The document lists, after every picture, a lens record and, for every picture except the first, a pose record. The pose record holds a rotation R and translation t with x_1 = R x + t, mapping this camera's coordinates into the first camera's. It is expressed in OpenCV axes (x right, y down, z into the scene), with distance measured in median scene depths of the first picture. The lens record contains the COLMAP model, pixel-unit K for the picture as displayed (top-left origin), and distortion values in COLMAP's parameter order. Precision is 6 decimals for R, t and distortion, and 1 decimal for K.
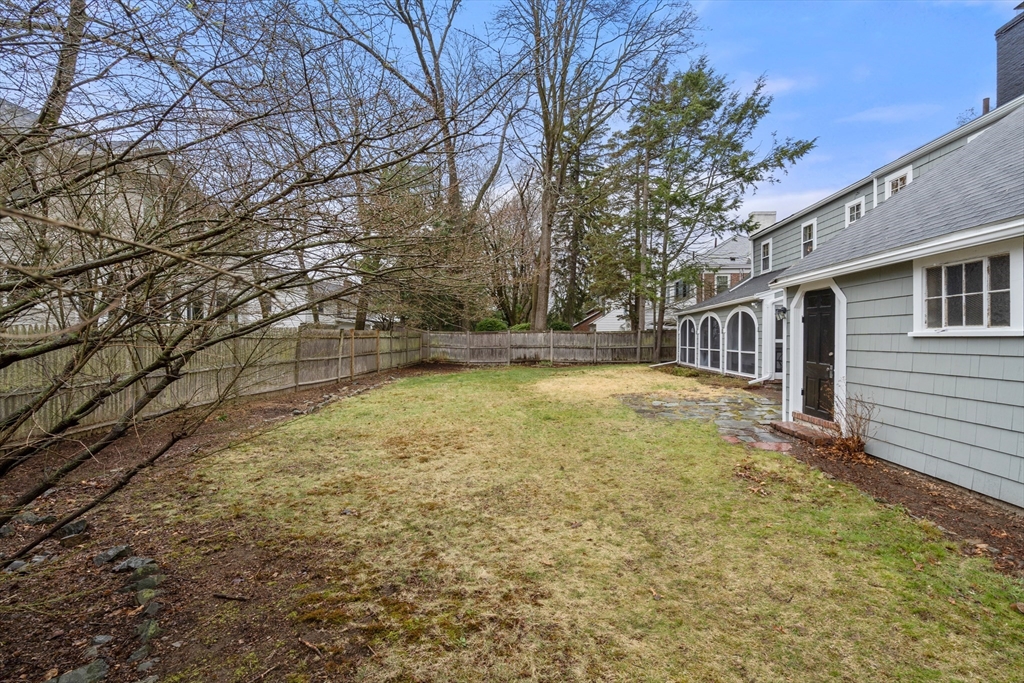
lens RADIAL K [[455.1, 0, 512.0], [0, 455.1, 341.5], [0, 0, 1]] dist [-0.008787, -0.000051]
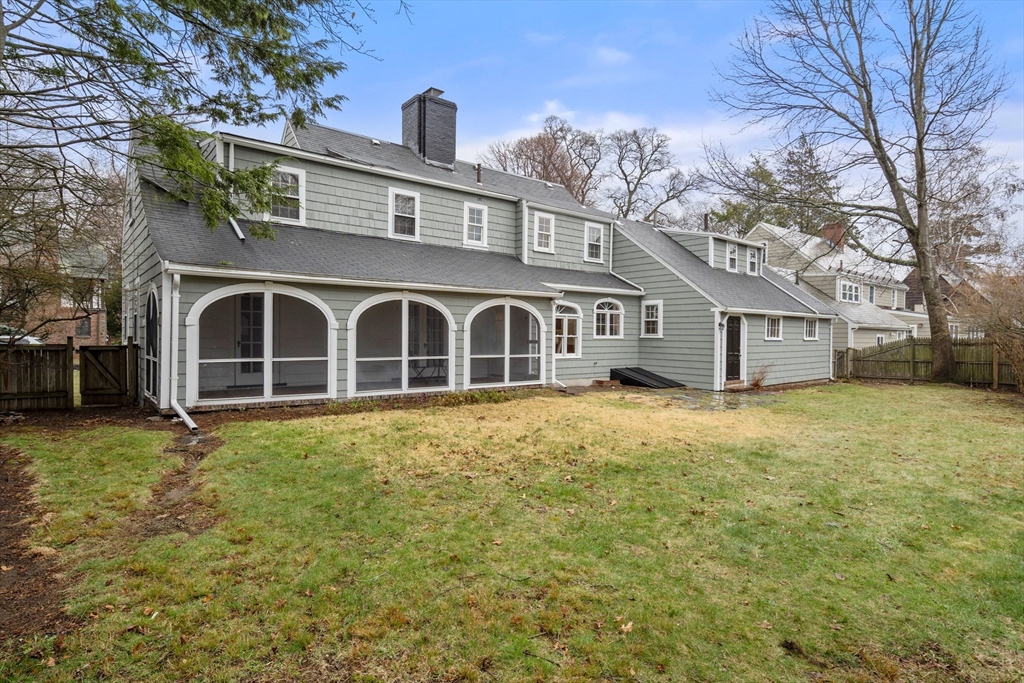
lens RADIAL K [[556.1, 0, 512.0], [0, 556.1, 341.5], [0, 0, 1]] dist [0.002570, 0.000069]
pose [[-0.700237, -0.017780, 0.713689, -0.422365], [-0.007297, 0.999816, 0.017748, -0.042391], [-0.713873, 0.007220, -0.700238, 3.648825]]
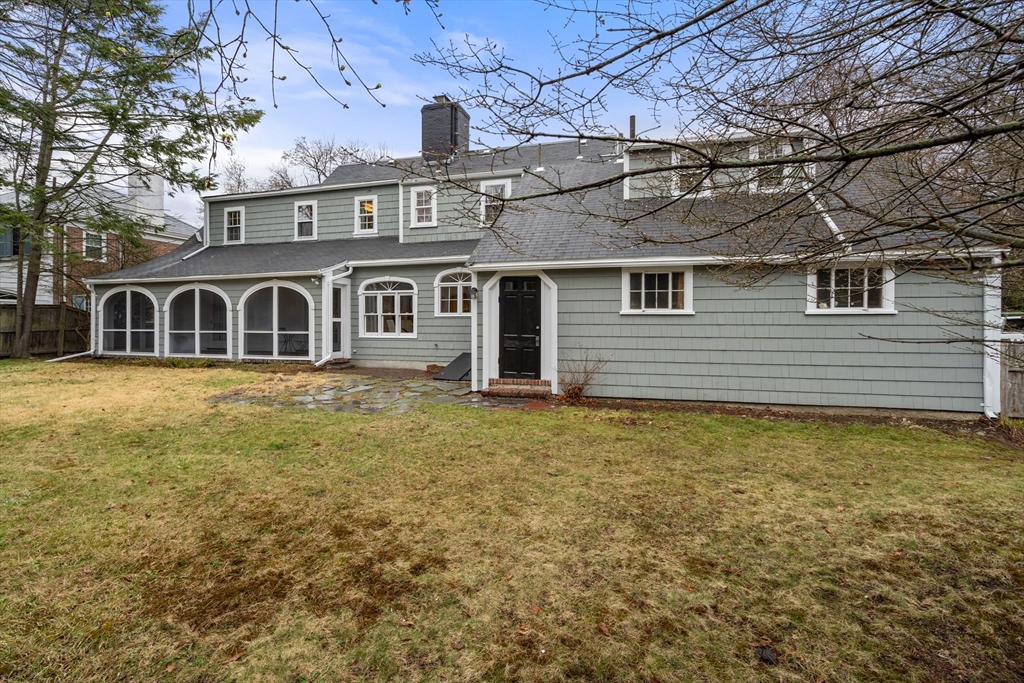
lens RADIAL K [[466.7, 0, 511.1], [0, 466.7, 321.8], [0, 0, 1]] dist [-0.003487, -0.000163]
pose [[0.196245, -0.002570, 0.980552, -0.639580], [0.005335, 0.999985, 0.001553, 0.008132], [-0.980540, 0.004926, 0.196256, 0.822490]]
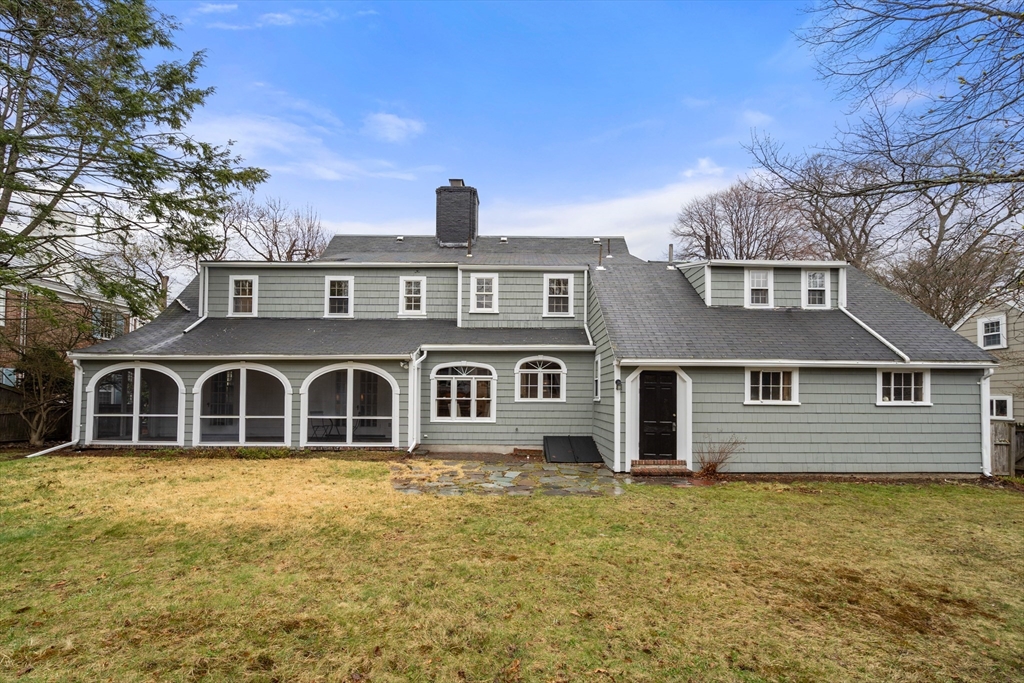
lens RADIAL K [[478.0, 0, 514.2], [0, 478.0, 385.4], [0, 0, 1]] dist [-0.007652, 0.000561]
pose [[-0.087226, 0.020122, 0.995985, -0.860518], [-0.000447, 0.999795, -0.020238, -0.040454], [-0.996188, -0.002211, -0.087199, 1.698094]]
